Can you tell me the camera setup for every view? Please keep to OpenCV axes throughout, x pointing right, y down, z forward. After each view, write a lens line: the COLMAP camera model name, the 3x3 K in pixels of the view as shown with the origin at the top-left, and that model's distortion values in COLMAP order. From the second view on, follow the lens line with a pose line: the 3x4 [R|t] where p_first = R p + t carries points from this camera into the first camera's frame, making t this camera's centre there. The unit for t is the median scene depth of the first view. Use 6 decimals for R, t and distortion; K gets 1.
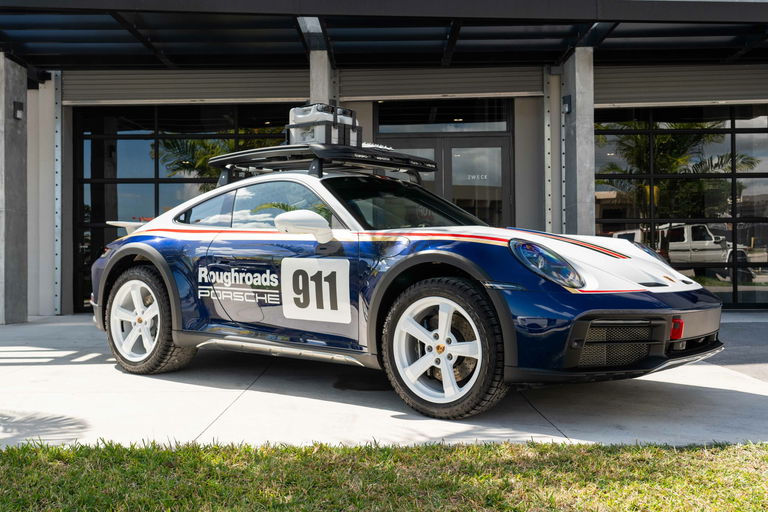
lens RADIAL K [[821.7, 0, 382.2], [0, 821.7, 226.9], [0, 0, 1]] dist [0.011173, 0.000000]
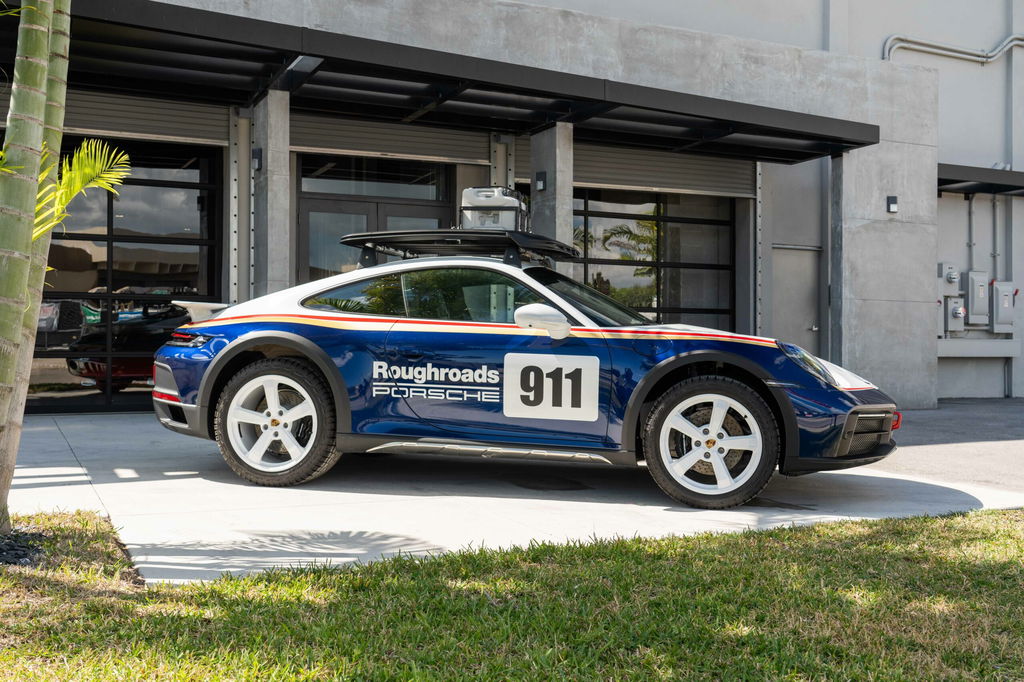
lens RADIAL K [[1095.6, 0, 512.8], [0, 1095.6, 341.8], [0, 0, 1]] dist [0.011173, 0.000000]
pose [[0.904339, 0.028089, 0.425889, -0.632328], [-0.037363, 0.999211, 0.013436, 0.007730], [-0.425175, -0.028063, 0.904676, -0.130549]]
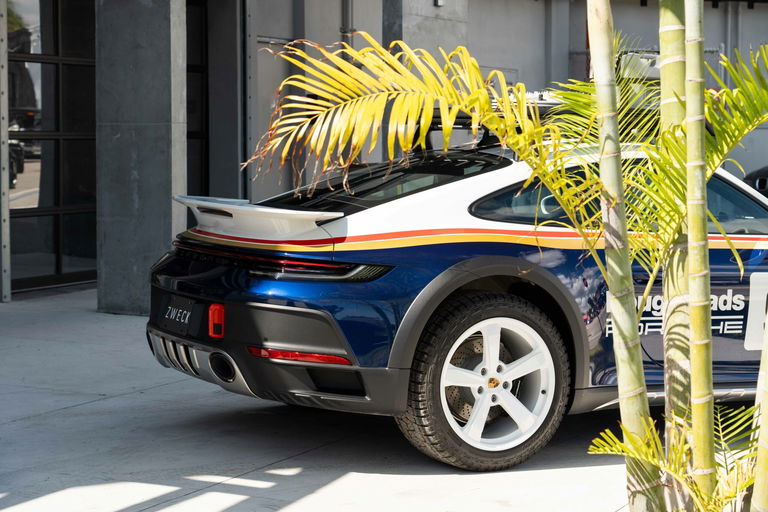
lens RADIAL K [[1833.6, 0, 382.9], [0, 1833.6, 257.3], [0, 0, 1]] dist [-0.023371, 0.000000]
pose [[0.406896, -0.045568, 0.912337, -1.767679], [-0.044096, 0.996611, 0.069444, -0.077405], [-0.912410, -0.068487, 0.403507, 0.613309]]
